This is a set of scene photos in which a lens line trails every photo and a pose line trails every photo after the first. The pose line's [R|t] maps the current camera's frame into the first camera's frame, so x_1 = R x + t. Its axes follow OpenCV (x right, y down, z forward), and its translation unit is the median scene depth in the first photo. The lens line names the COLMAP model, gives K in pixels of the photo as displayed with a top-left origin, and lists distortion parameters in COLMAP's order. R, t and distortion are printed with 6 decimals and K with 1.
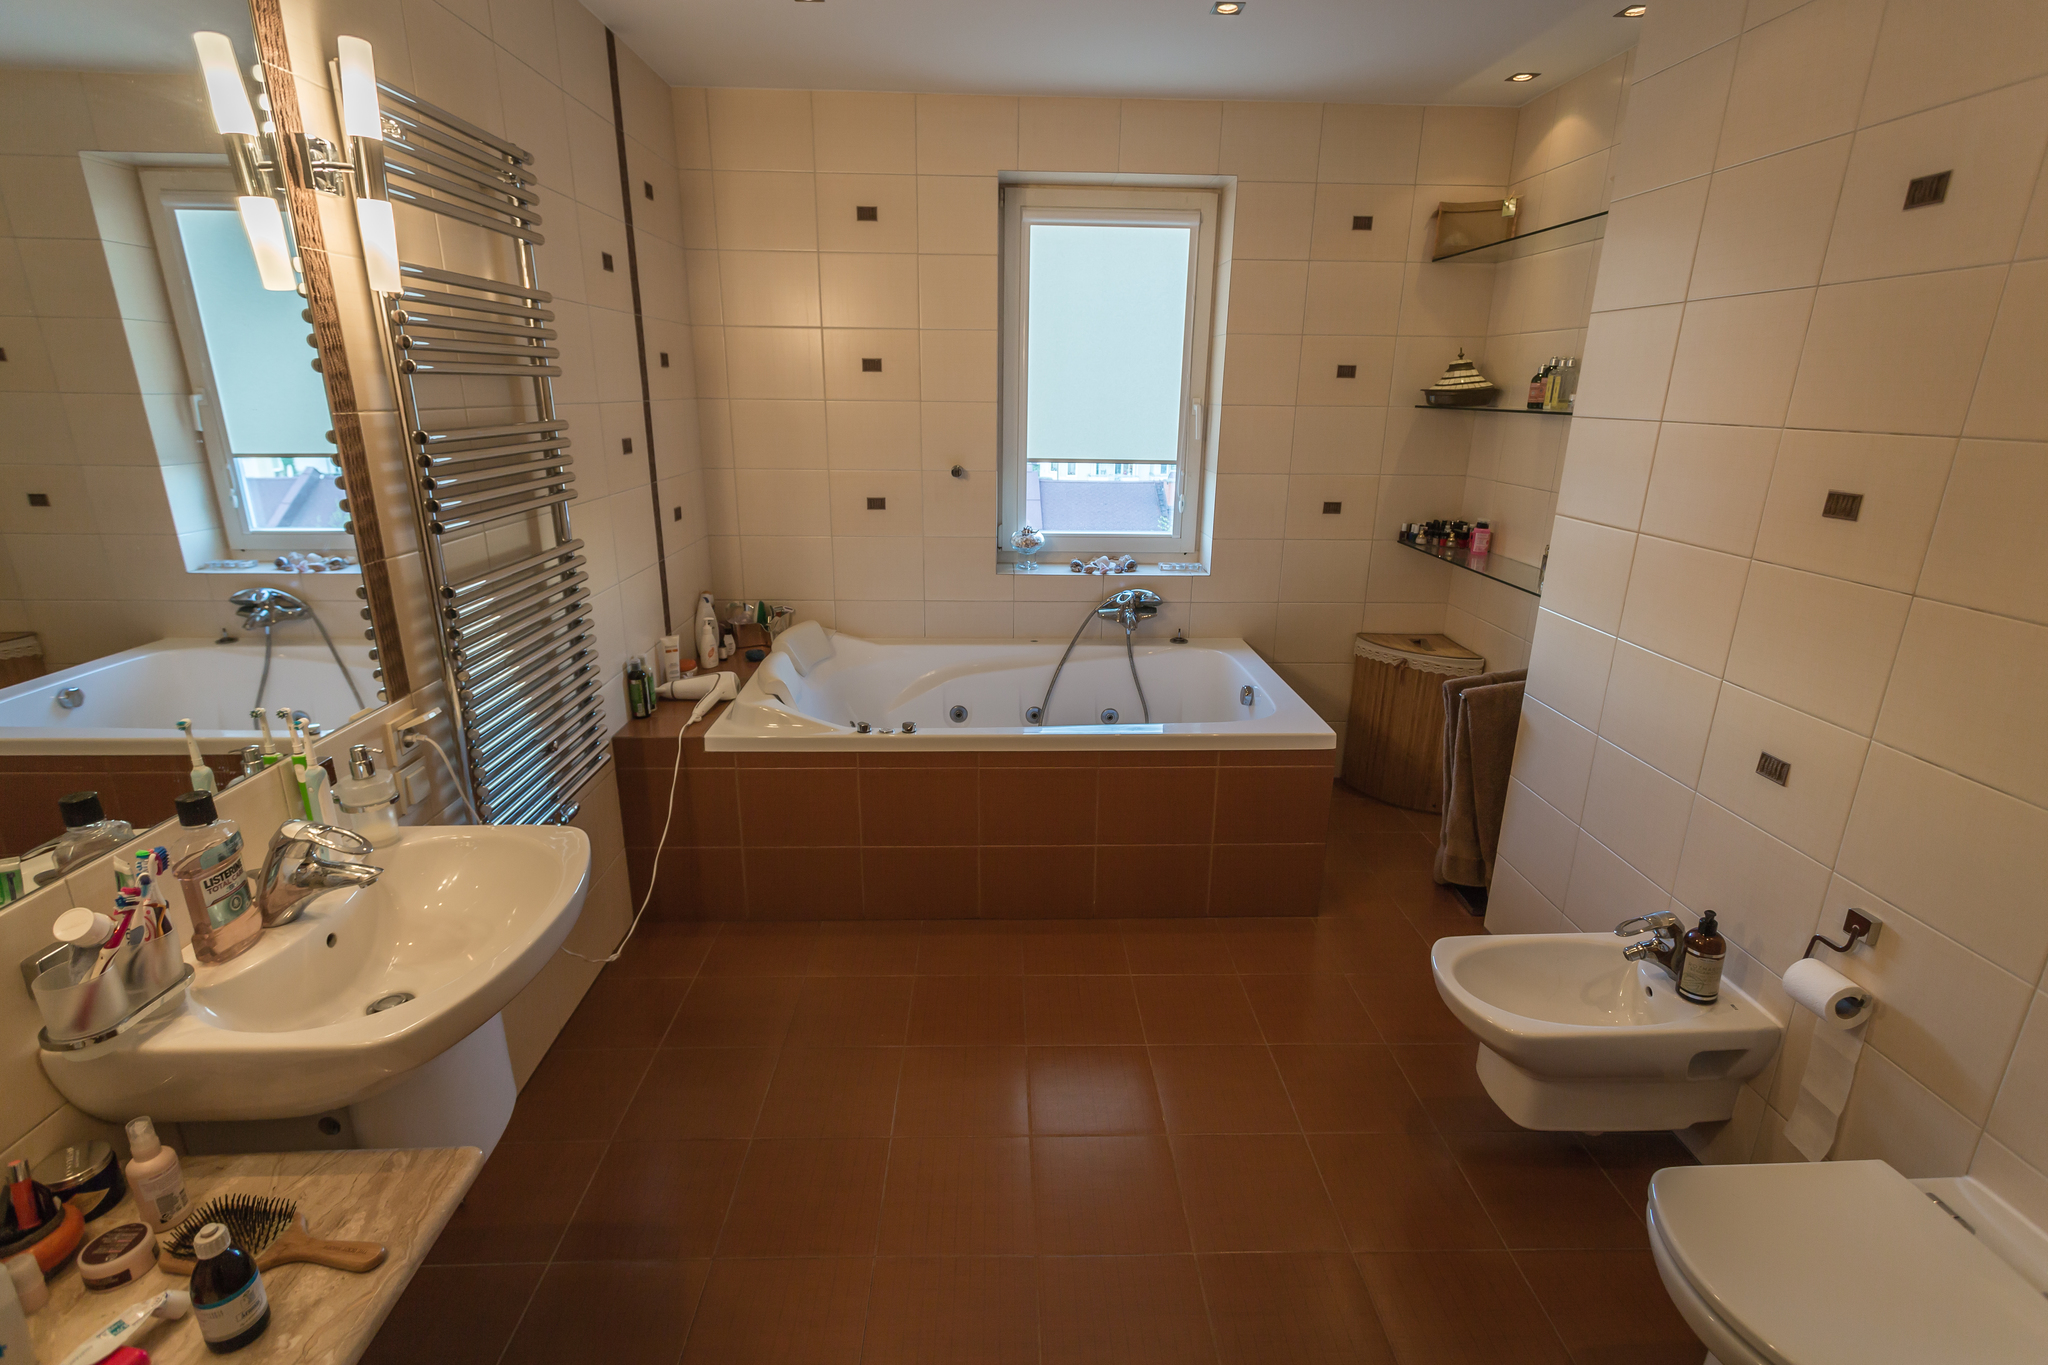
lens RADIAL K [[962.5, 0, 1019.9], [0, 962.5, 683.2], [0, 0, 1]] dist [0.002545, 0.002066]
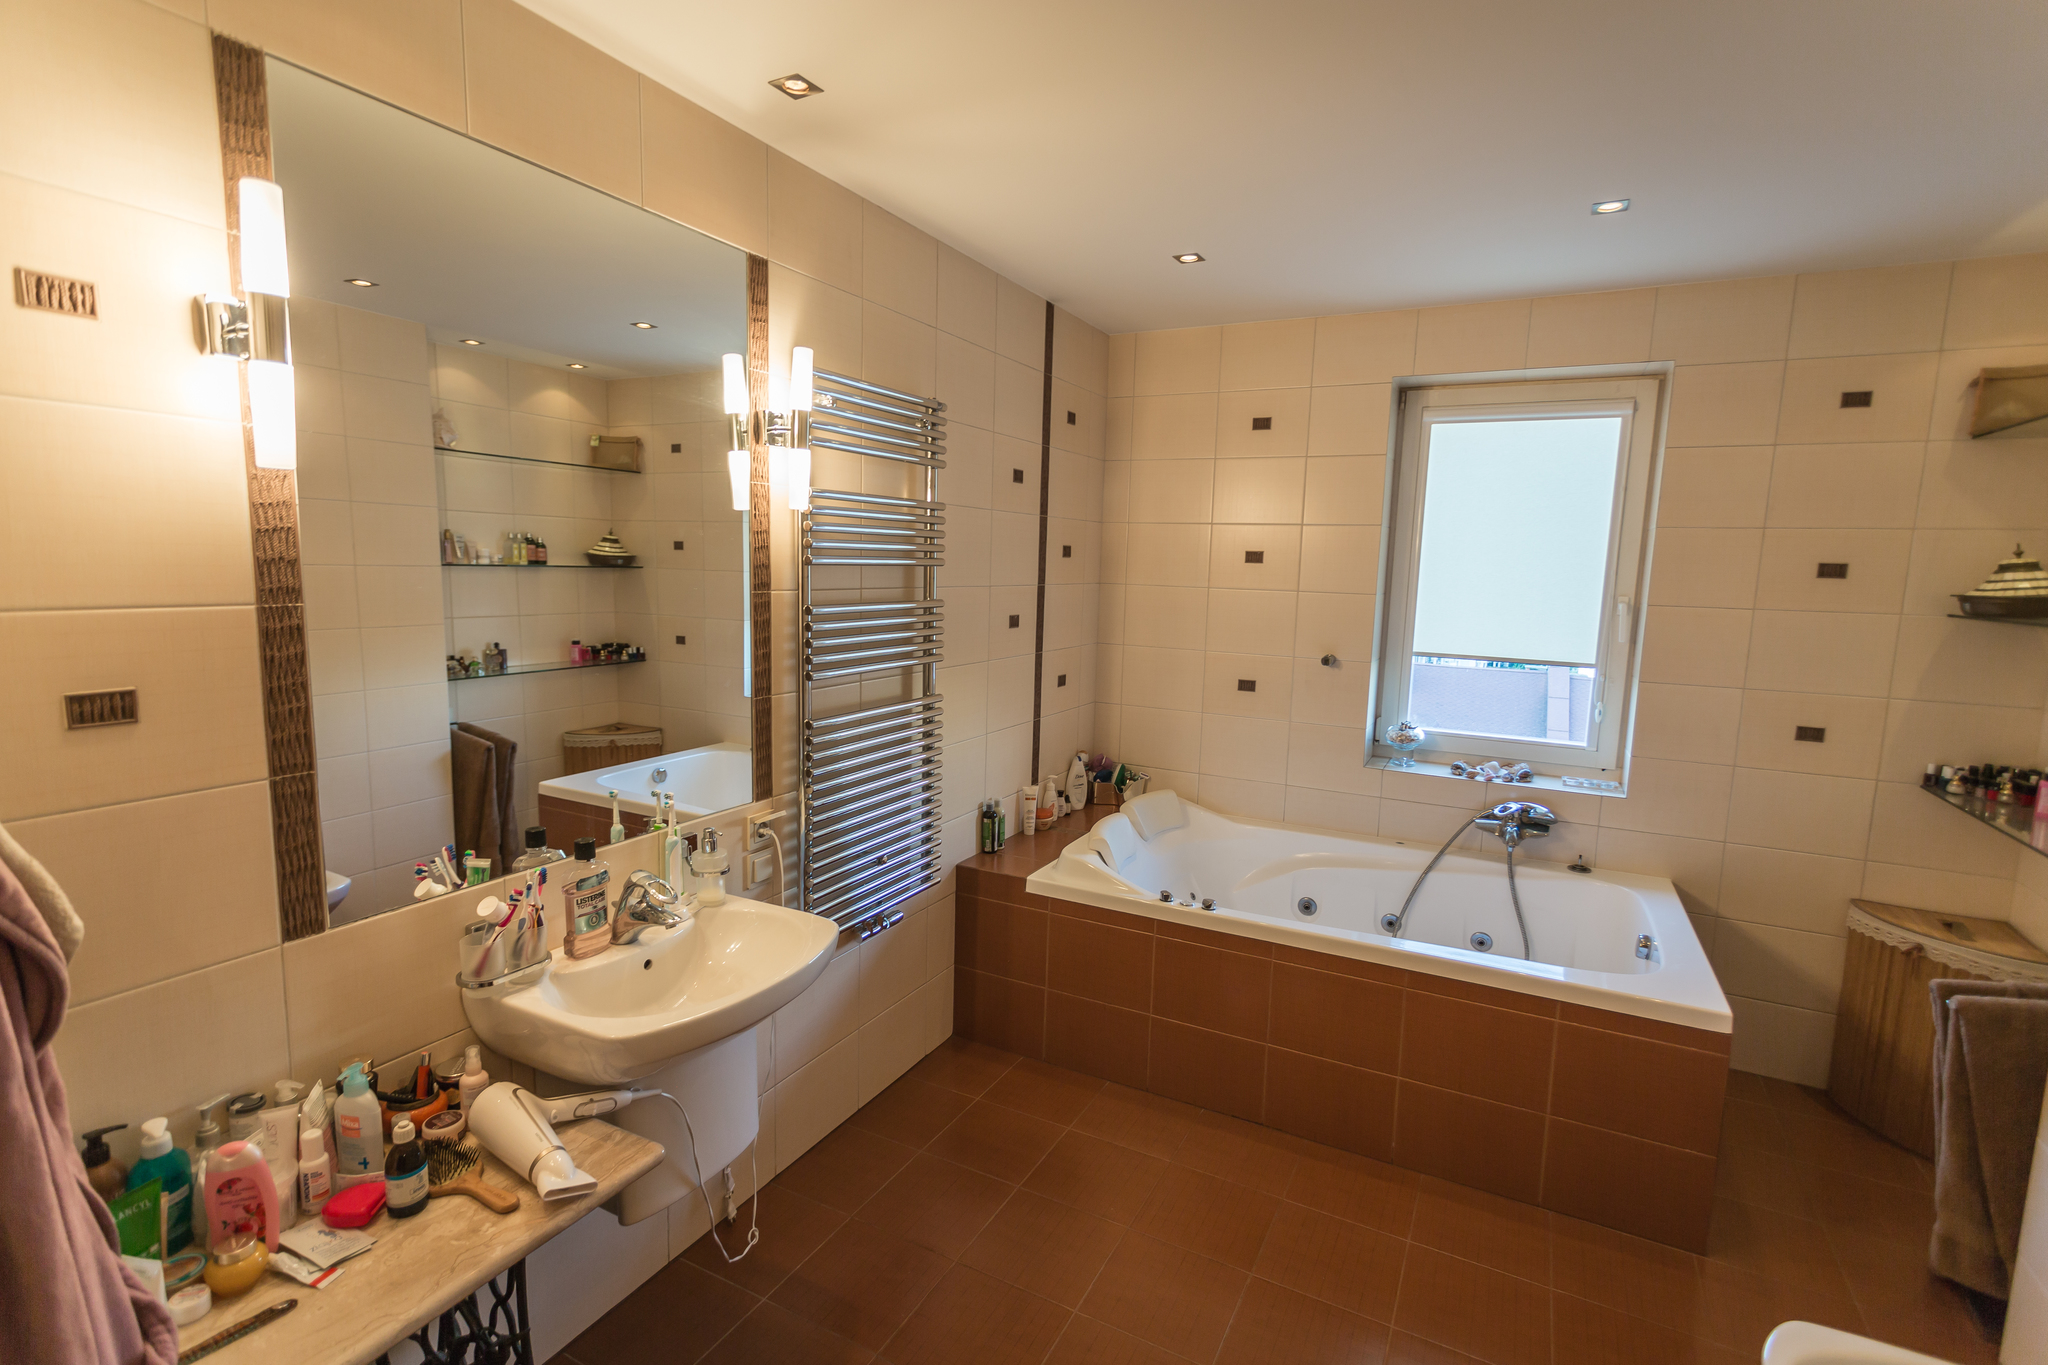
lens RADIAL K [[962.5, 0, 1019.9], [0, 962.5, 683.2], [0, 0, 1]] dist [0.002545, 0.002066]
pose [[0.870092, 0.074661, -0.487202, 0.180242], [-0.161181, 0.977215, -0.138099, -0.009242], [0.465791, 0.198686, 0.862301, -0.004862]]
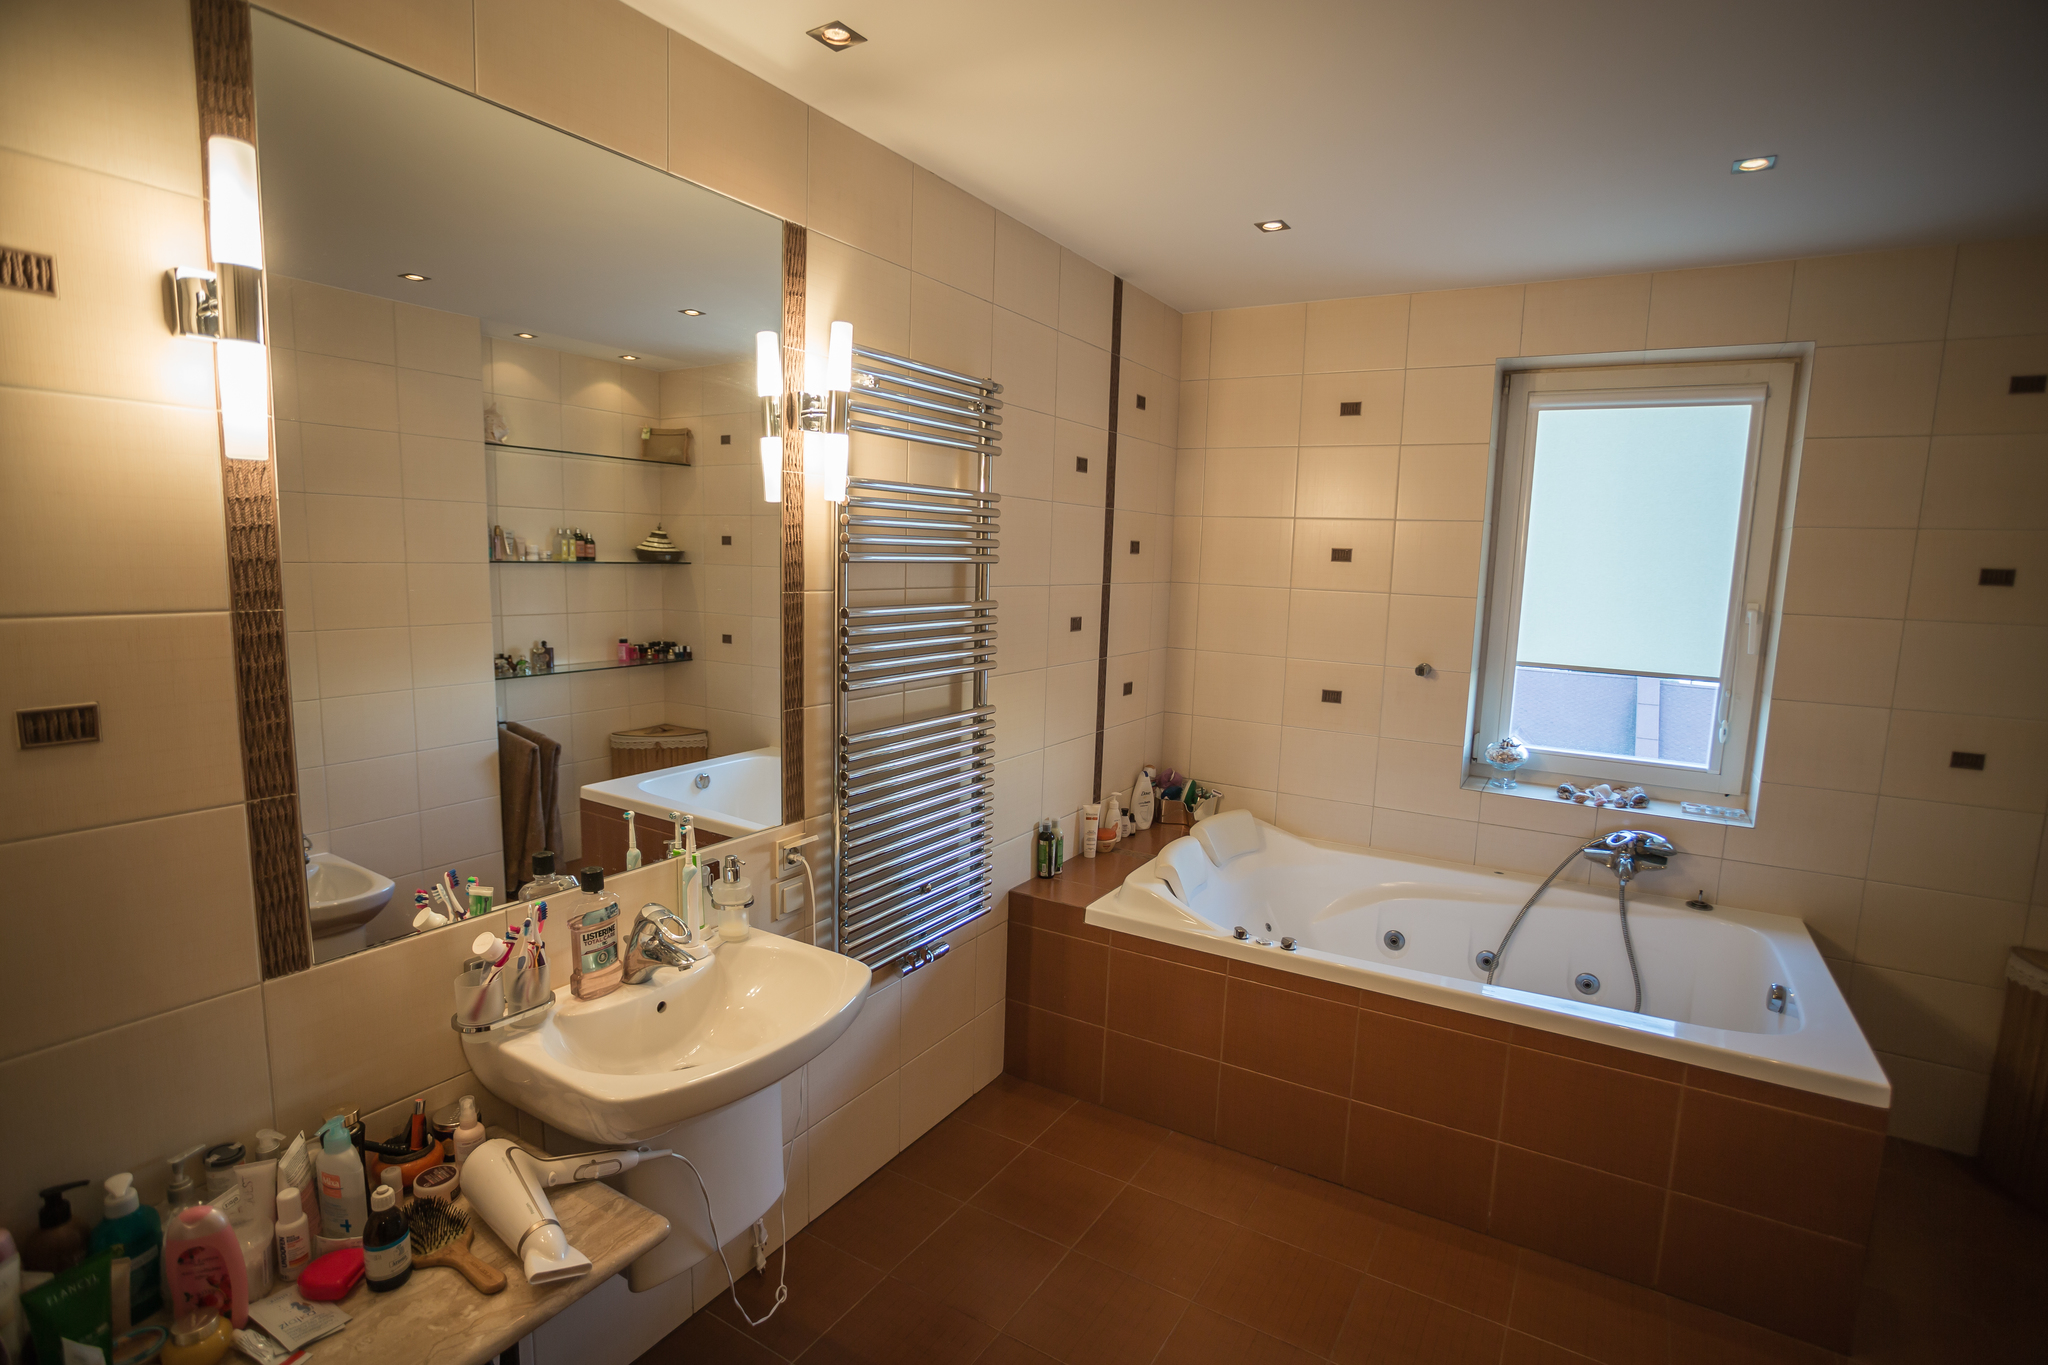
lens RADIAL K [[991.4, 0, 1019.7], [0, 991.4, 685.5], [0, 0, 1]] dist [-0.073865, 0.031899]
pose [[0.835774, 0.086538, -0.542212, 0.146960], [-0.180951, 0.975746, -0.123191, -0.030392], [0.518400, 0.201073, 0.831162, 0.056114]]
